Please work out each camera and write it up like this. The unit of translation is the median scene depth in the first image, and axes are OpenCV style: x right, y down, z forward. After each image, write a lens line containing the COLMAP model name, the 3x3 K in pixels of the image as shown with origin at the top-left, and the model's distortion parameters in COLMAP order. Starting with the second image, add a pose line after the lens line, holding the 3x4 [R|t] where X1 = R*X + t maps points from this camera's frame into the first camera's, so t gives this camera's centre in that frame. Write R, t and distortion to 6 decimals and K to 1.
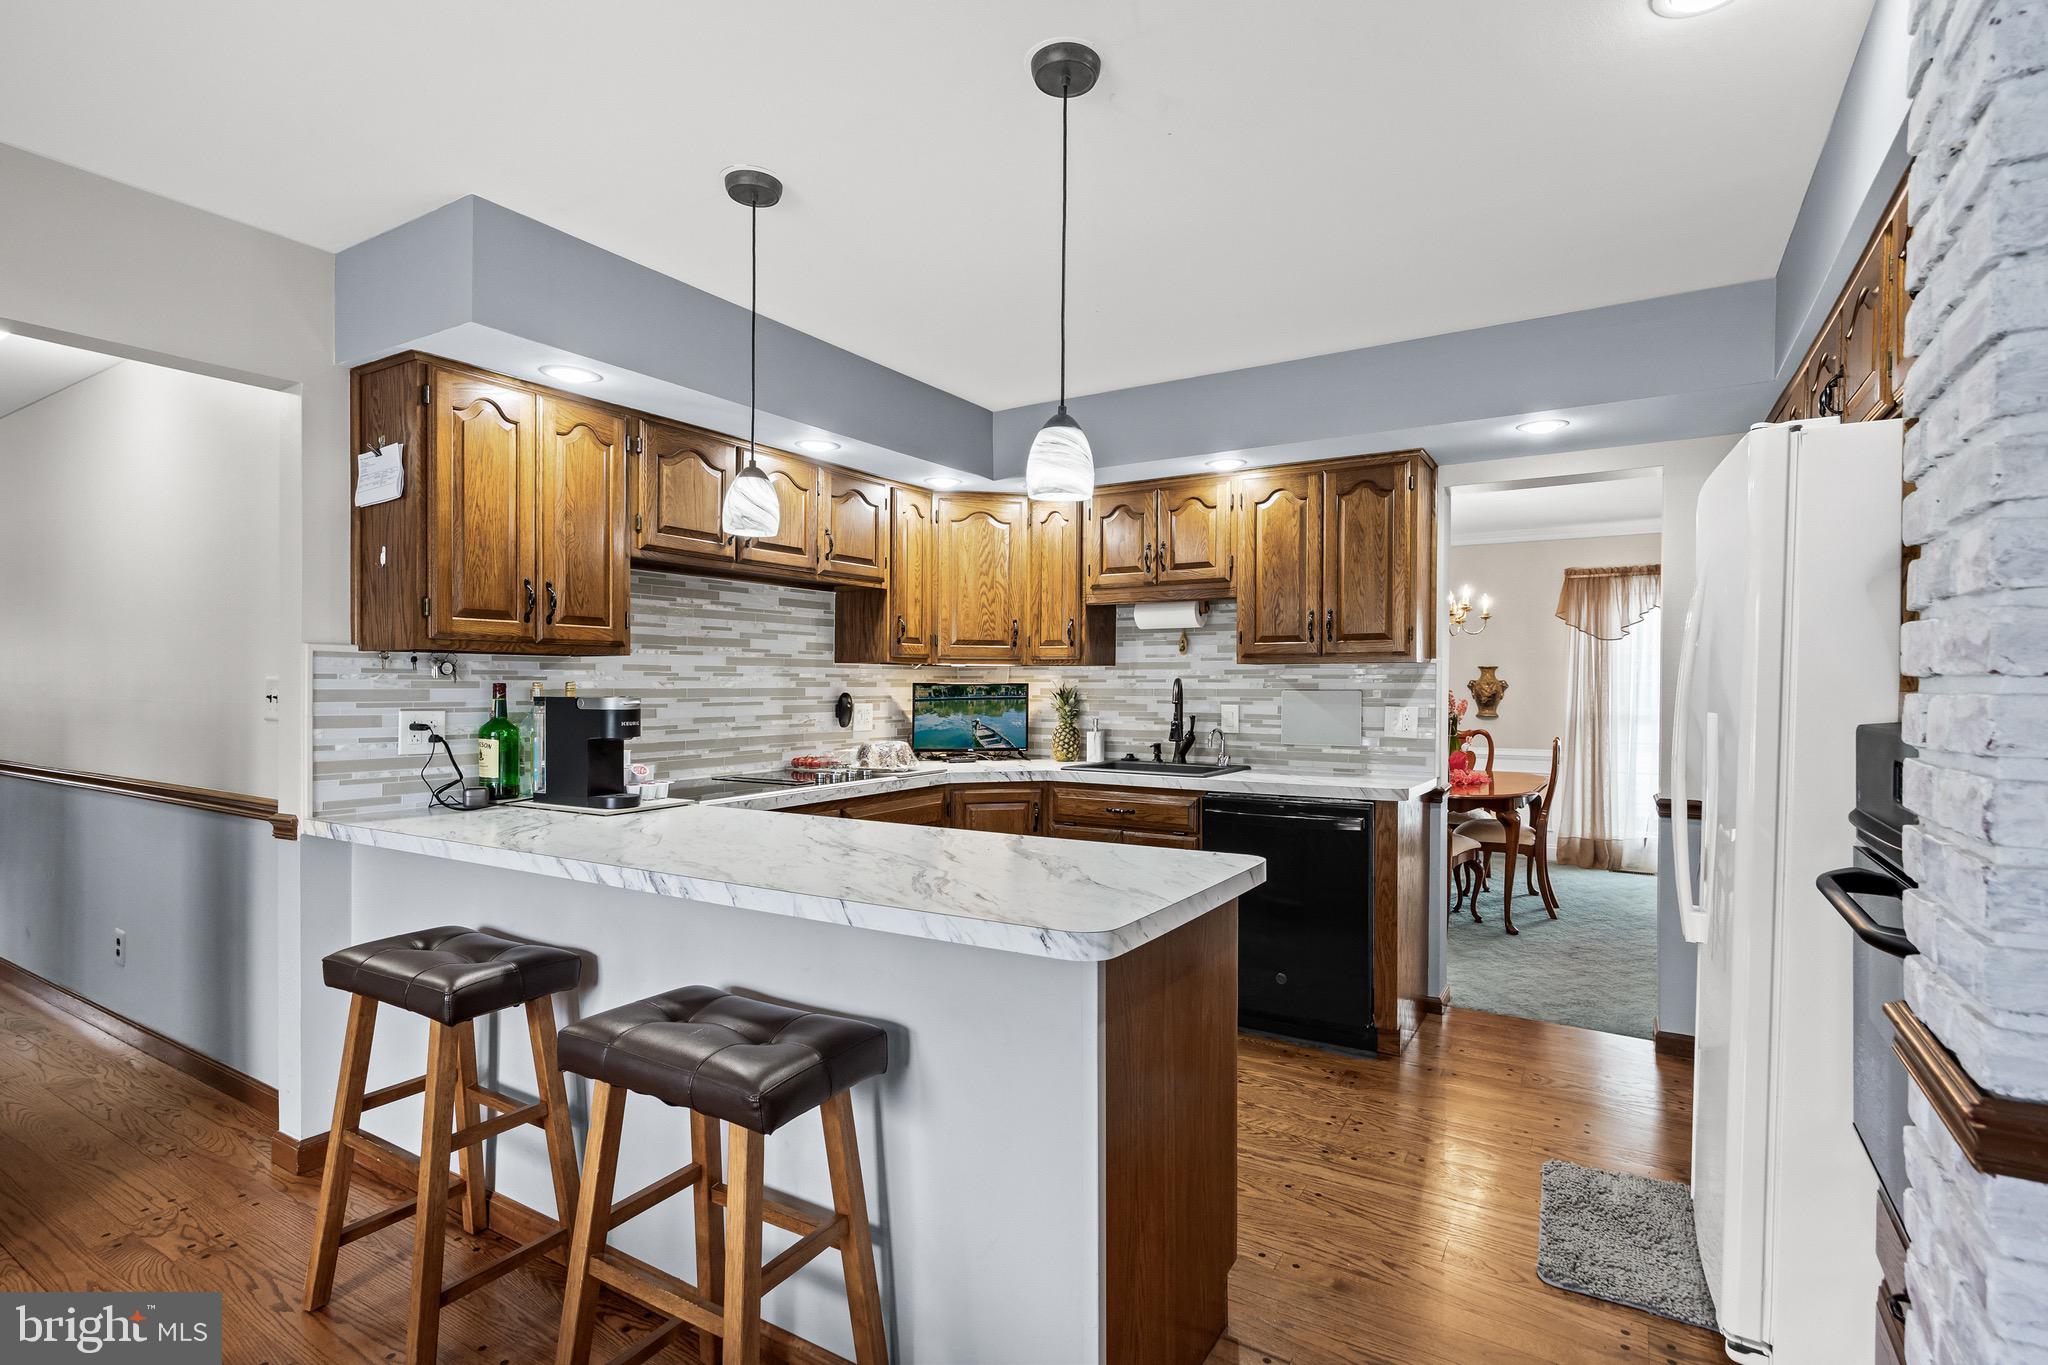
lens RADIAL K [[1006.1, 0, 1014.7], [0, 1006.1, 712.4], [0, 0, 1]] dist [-0.003405, -0.000758]
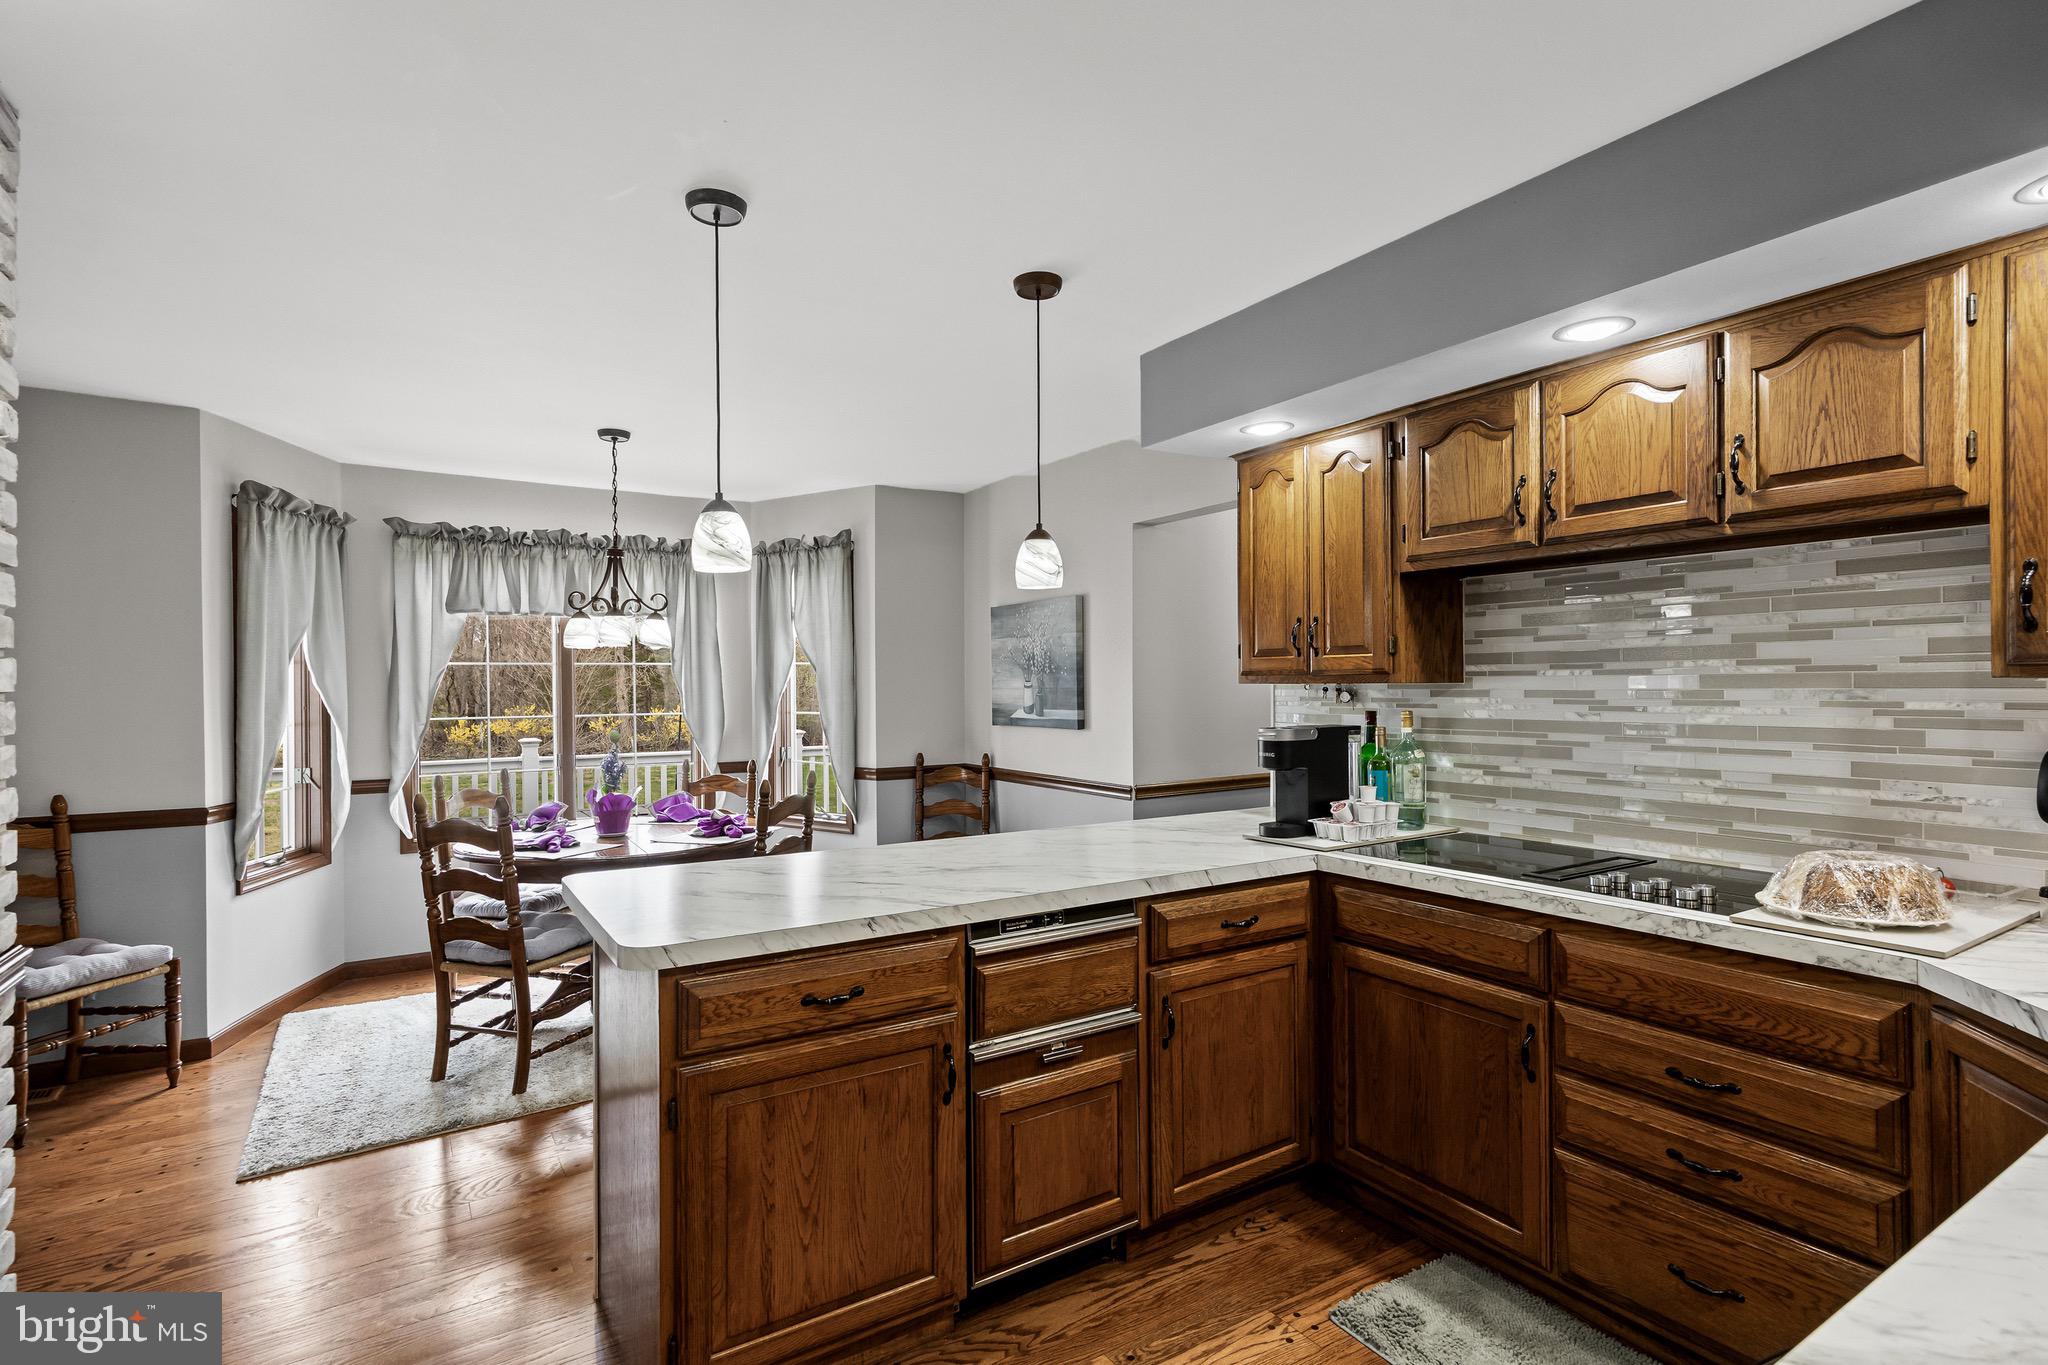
lens RADIAL K [[1006.1, 0, 1061.7], [0, 1006.1, 688.8], [0, 0, 1]] dist [-0.003405, -0.000758]
pose [[-0.433273, 0.005869, -0.901244, 0.594095], [-0.018586, 0.999708, 0.015445, -0.063320], [0.901071, 0.023443, -0.433037, 1.180785]]
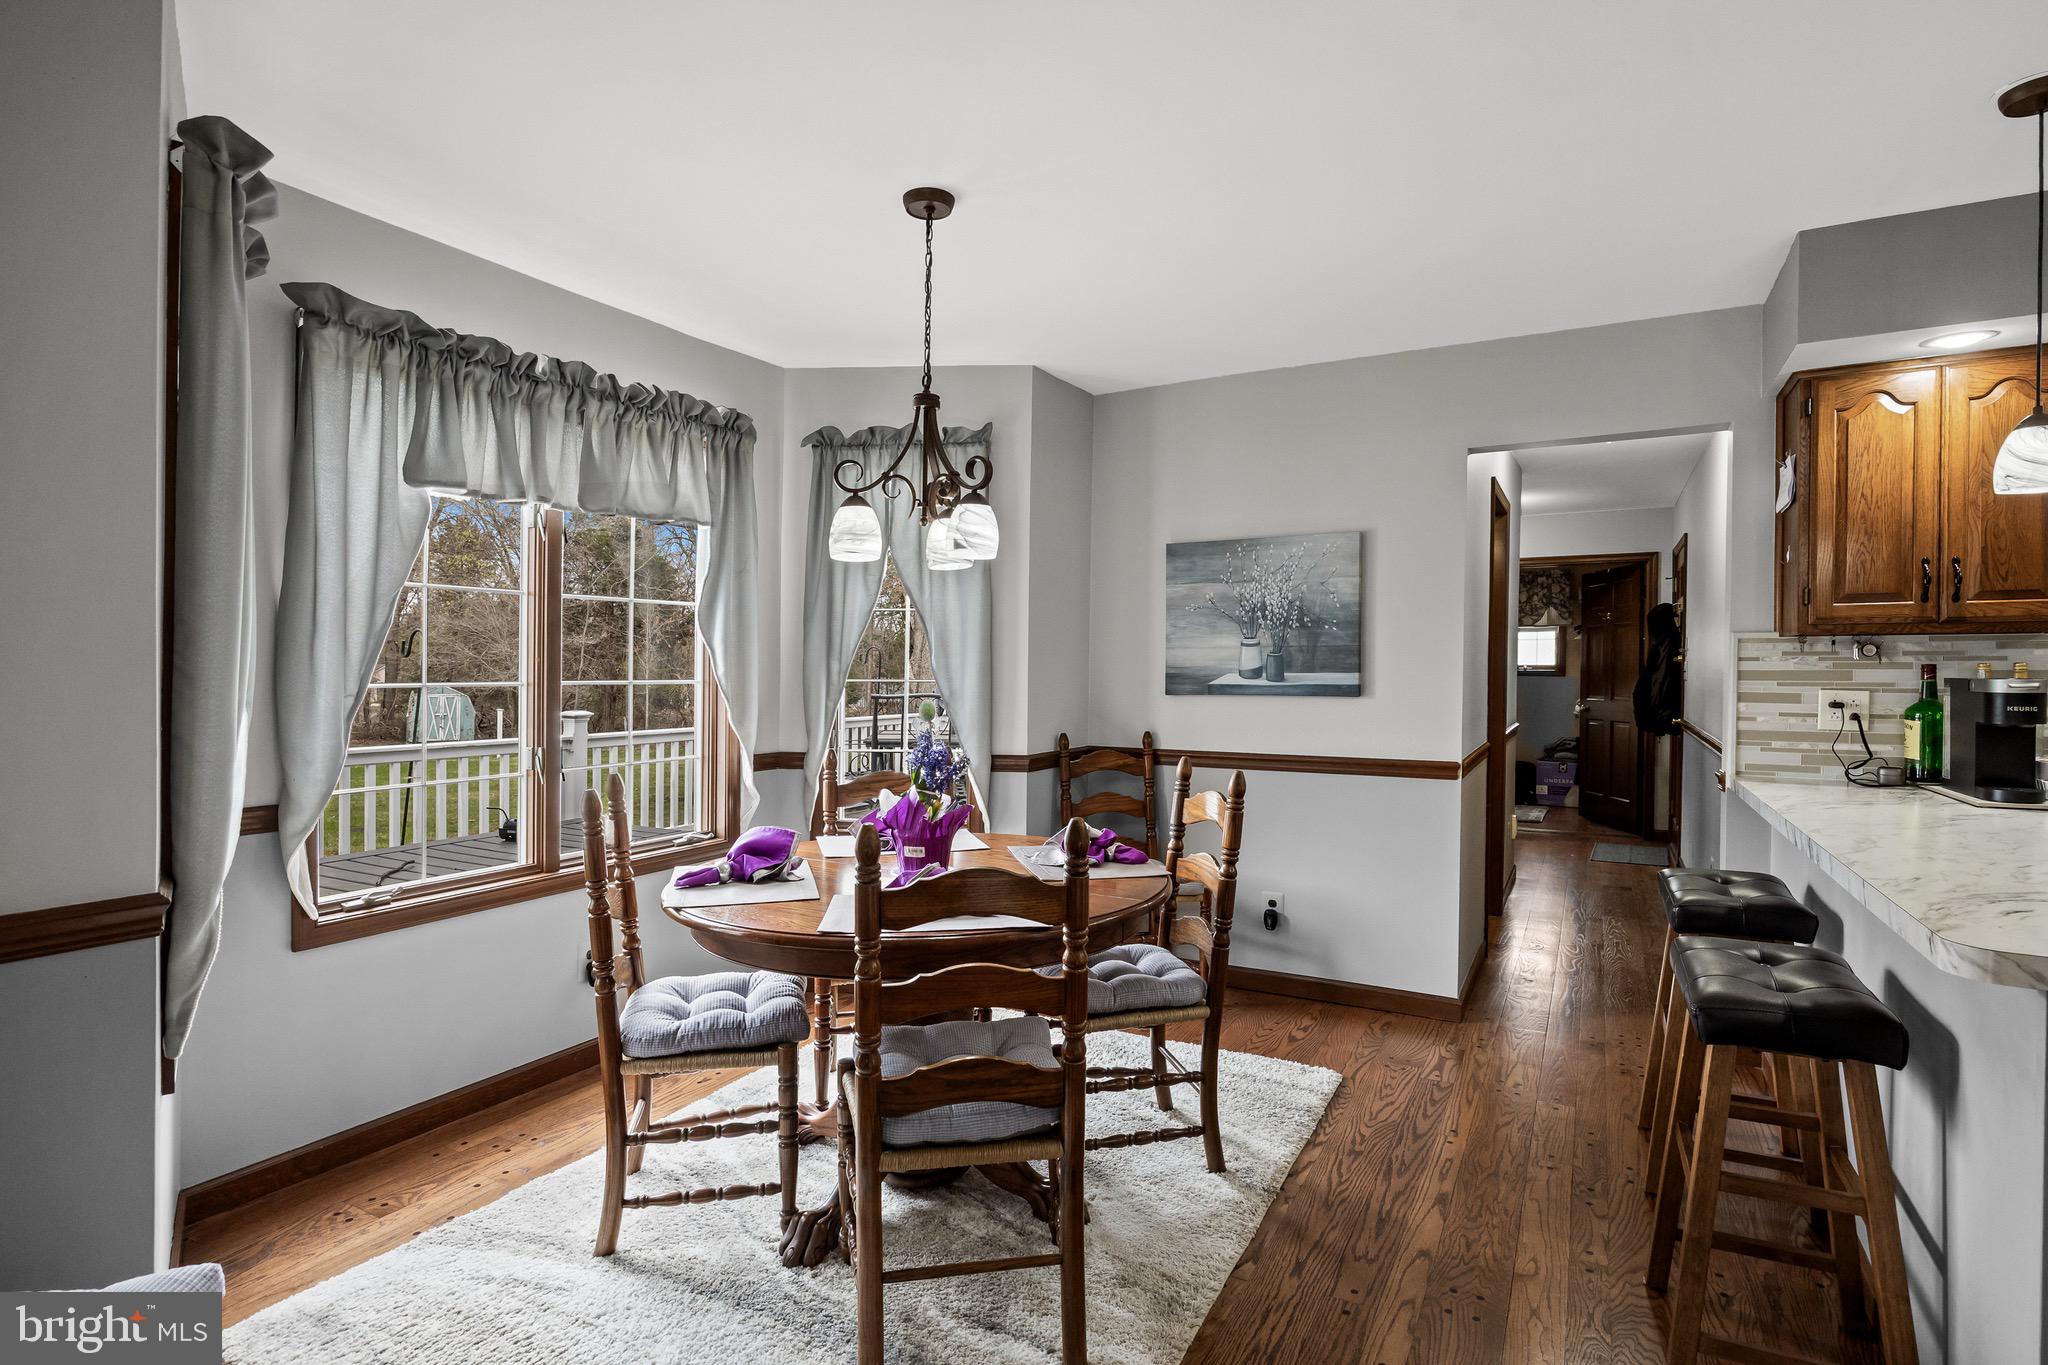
lens RADIAL K [[1006.1, 0, 1030.6], [0, 1006.1, 678.0], [0, 0, 1]] dist [-0.003405, -0.000758]
pose [[0.038154, 0.008219, -0.999238, 0.437545], [-0.026780, 0.999615, 0.007200, 0.000887], [0.998913, 0.026485, 0.038359, 0.087012]]
